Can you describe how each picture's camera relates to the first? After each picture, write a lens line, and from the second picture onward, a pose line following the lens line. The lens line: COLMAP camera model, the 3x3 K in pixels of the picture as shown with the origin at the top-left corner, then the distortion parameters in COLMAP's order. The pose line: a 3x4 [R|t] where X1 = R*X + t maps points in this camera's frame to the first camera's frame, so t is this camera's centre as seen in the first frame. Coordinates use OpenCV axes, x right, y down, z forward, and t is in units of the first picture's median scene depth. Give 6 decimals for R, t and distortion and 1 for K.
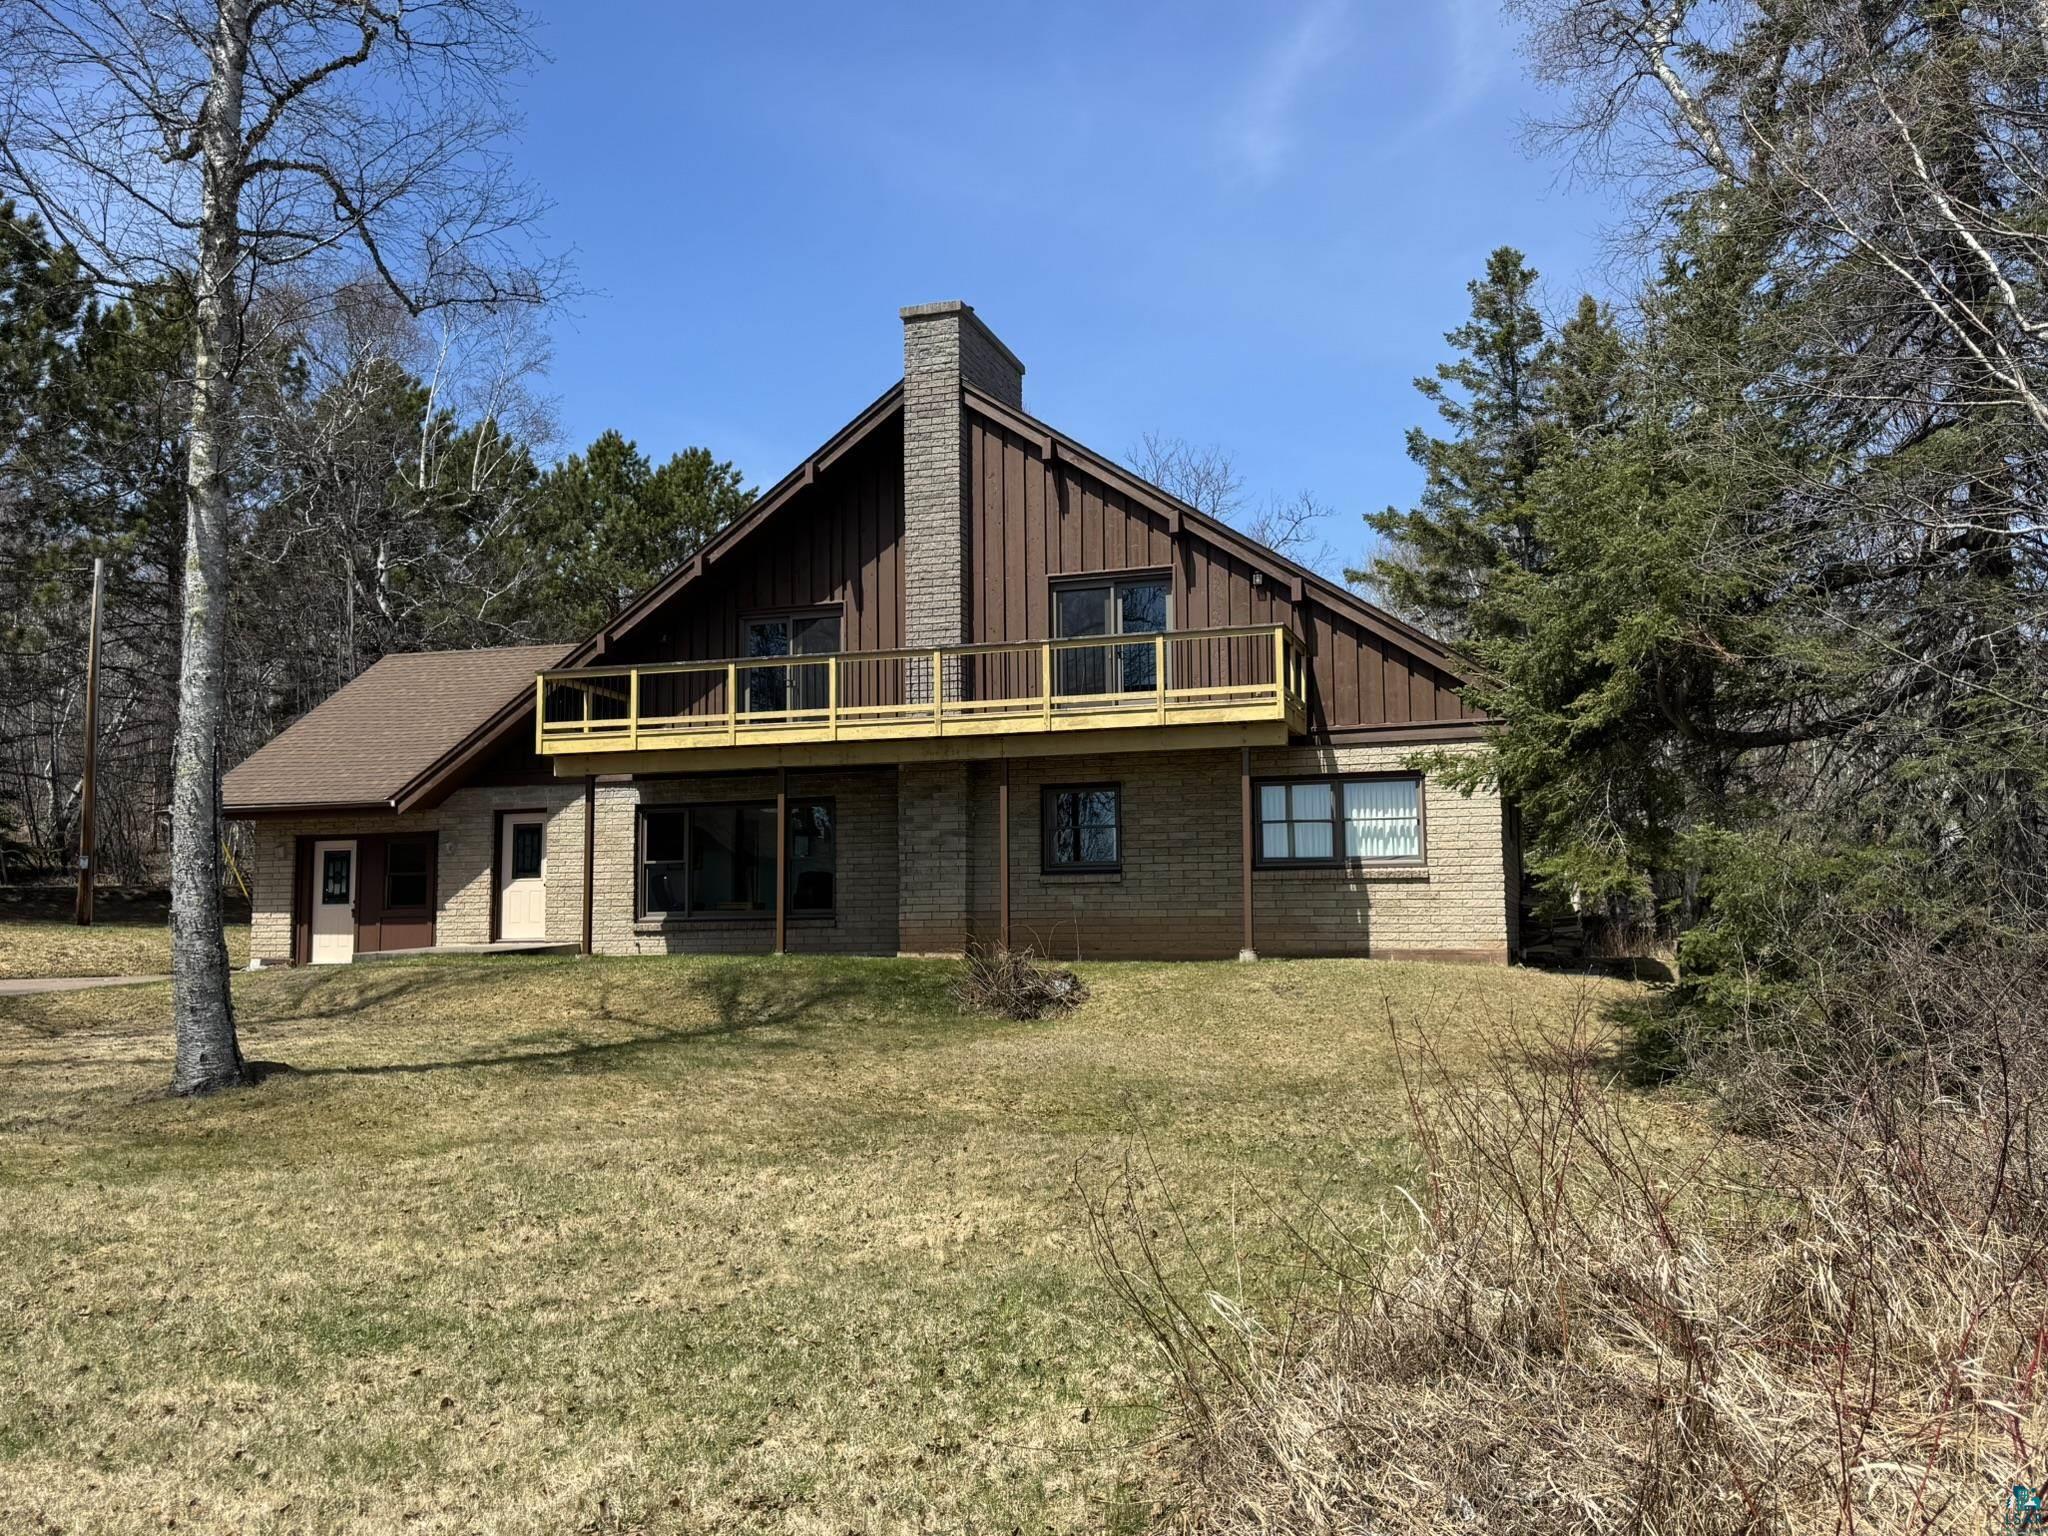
lens RADIAL K [[1666.0, 0, 1025.7], [0, 1666.0, 764.3], [0, 0, 1]] dist [0.078773, -0.115064]
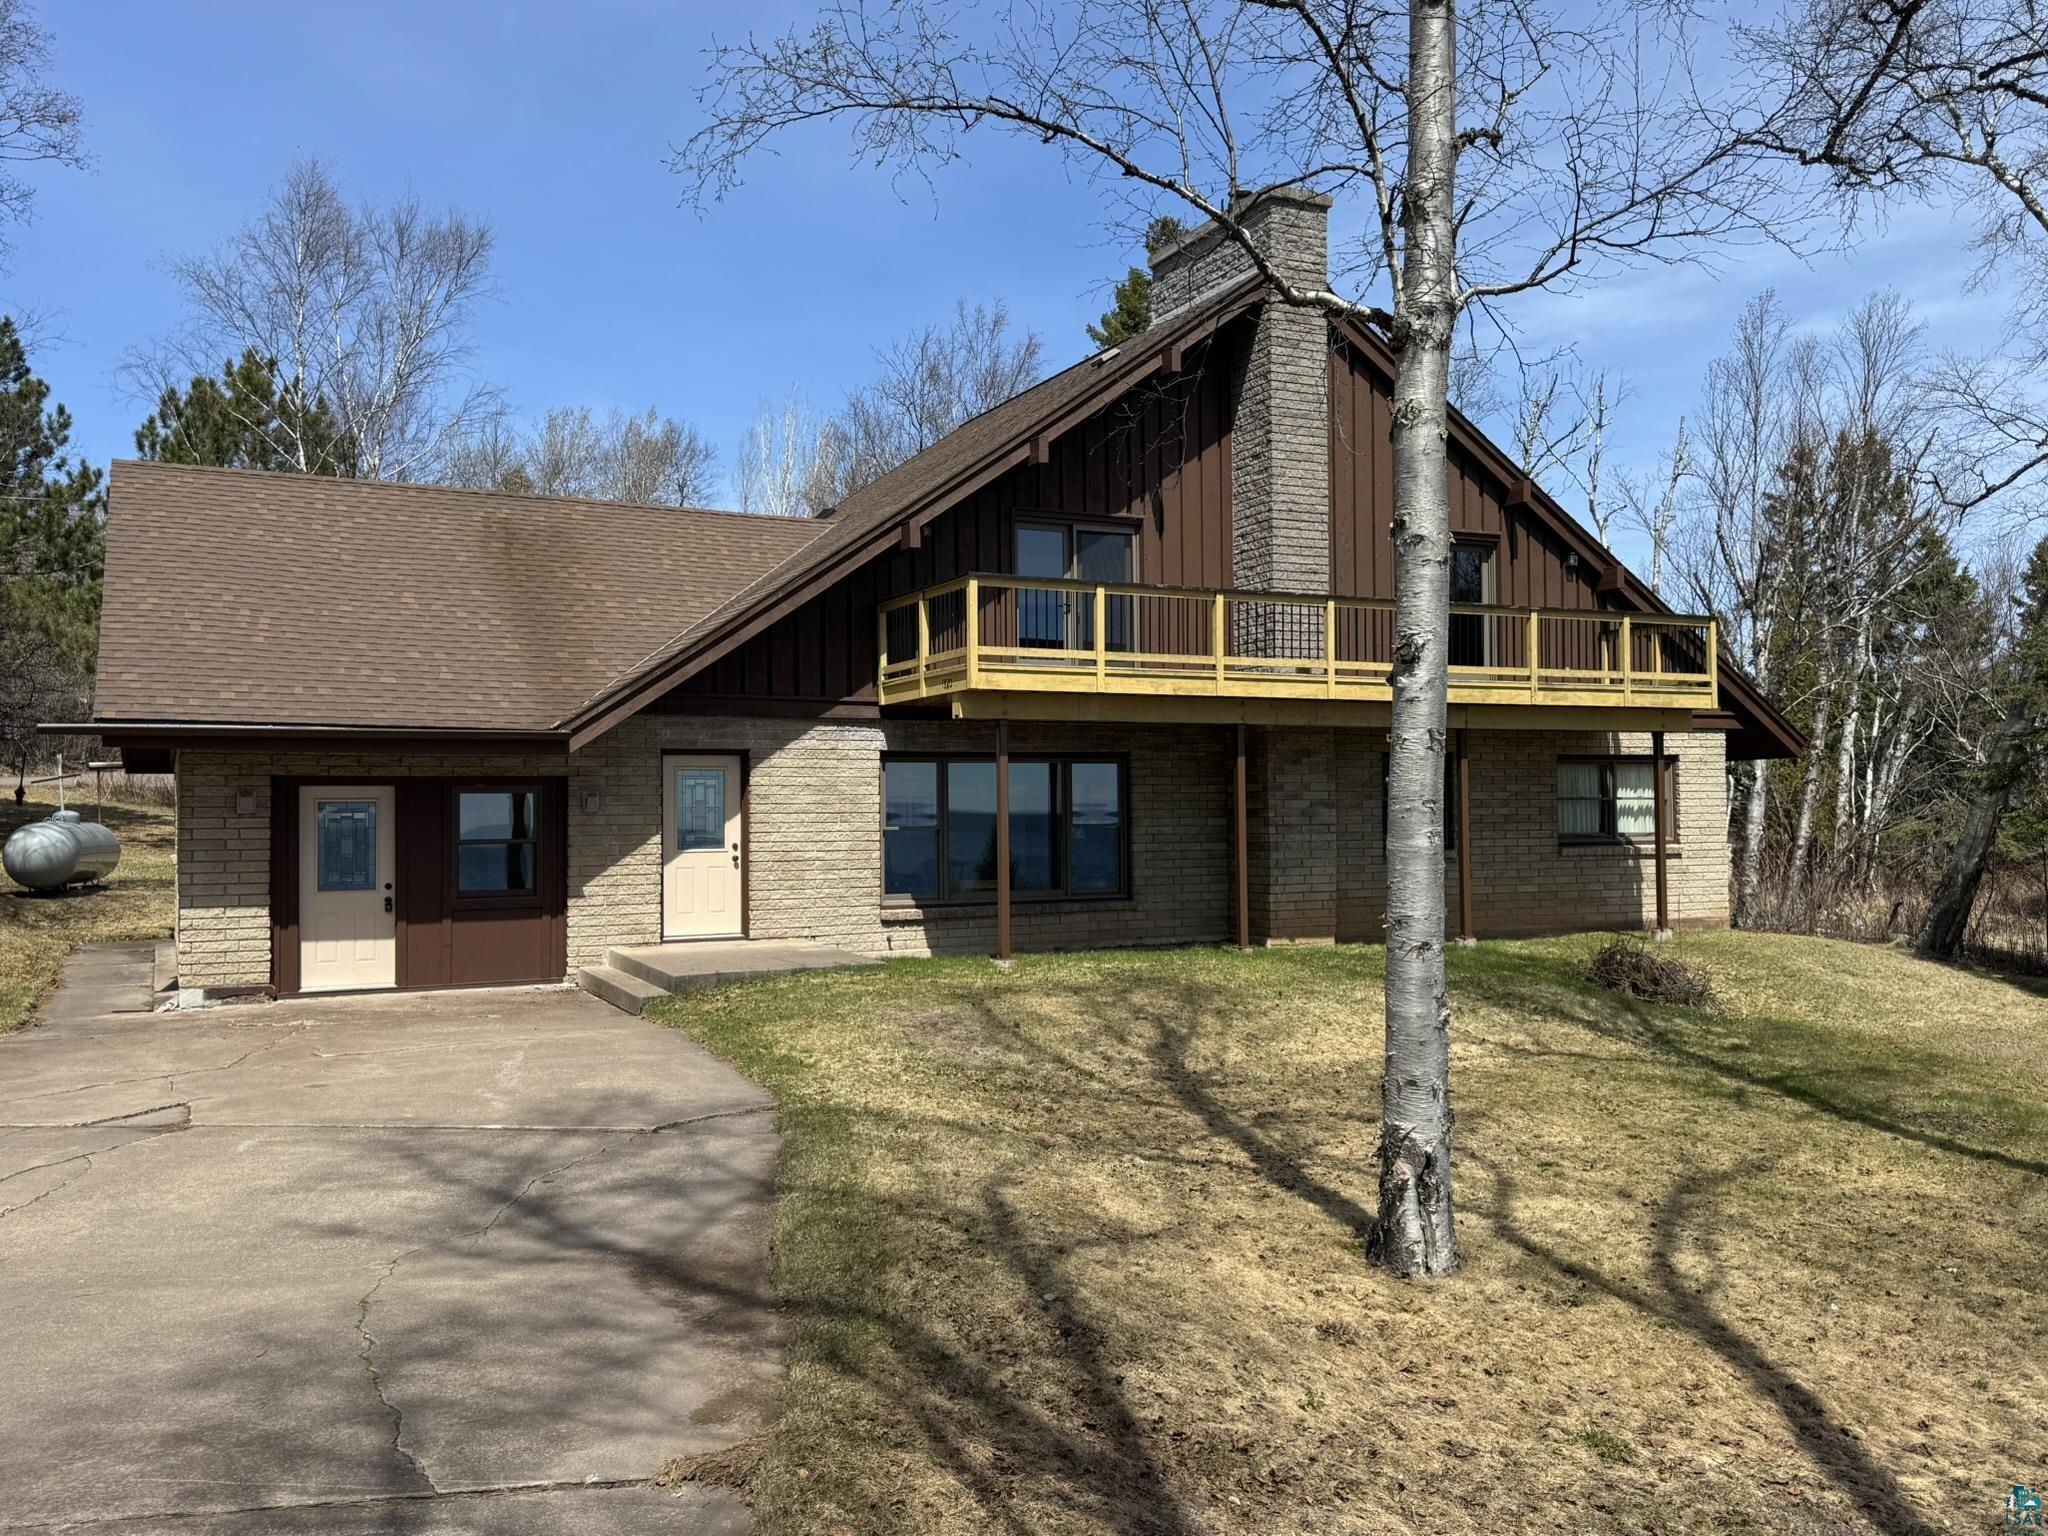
lens RADIAL K [[1666.0, 0, 1022.4], [0, 1666.0, 771.9], [0, 0, 1]] dist [0.078773, -0.115064]
pose [[0.717090, 0.022533, 0.696617, -0.767521], [-0.066557, 0.997124, 0.036259, 0.002526], [-0.693796, -0.072366, 0.716527, 0.464504]]
